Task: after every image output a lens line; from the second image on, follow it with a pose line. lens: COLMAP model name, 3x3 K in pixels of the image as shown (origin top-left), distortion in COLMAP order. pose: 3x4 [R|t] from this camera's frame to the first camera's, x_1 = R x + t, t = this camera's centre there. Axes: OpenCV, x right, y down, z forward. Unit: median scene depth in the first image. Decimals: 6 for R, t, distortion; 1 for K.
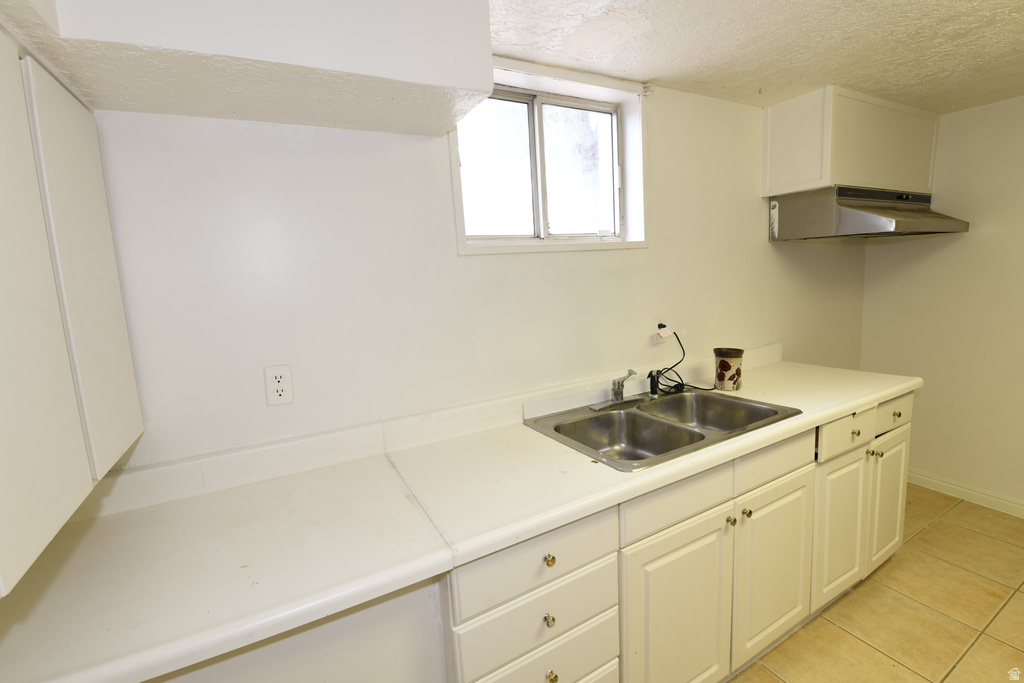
lens RADIAL K [[445.4, 0, 513.0], [0, 445.4, 333.9], [0, 0, 1]] dist [-0.008179, -0.007711]
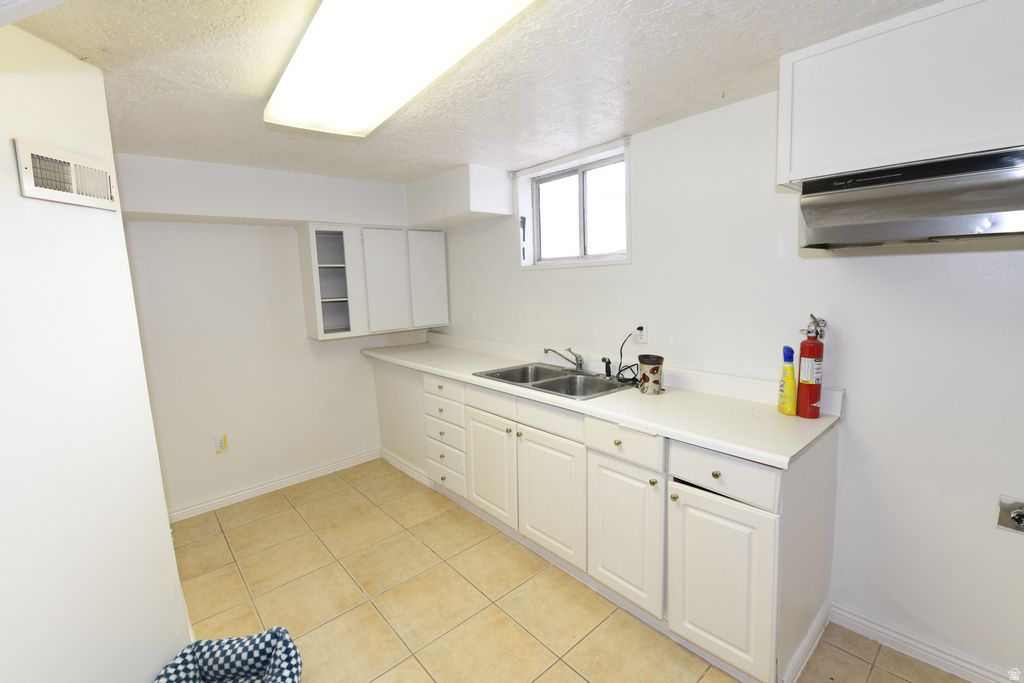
lens RADIAL K [[445.4, 0, 515.0], [0, 445.4, 340.0], [0, 0, 1]] dist [-0.008179, -0.007711]
pose [[0.223601, 0.178082, -0.958274, 1.589076], [-0.123902, 0.980384, 0.153280, -0.146268], [0.966773, 0.084458, 0.241280, 0.434192]]
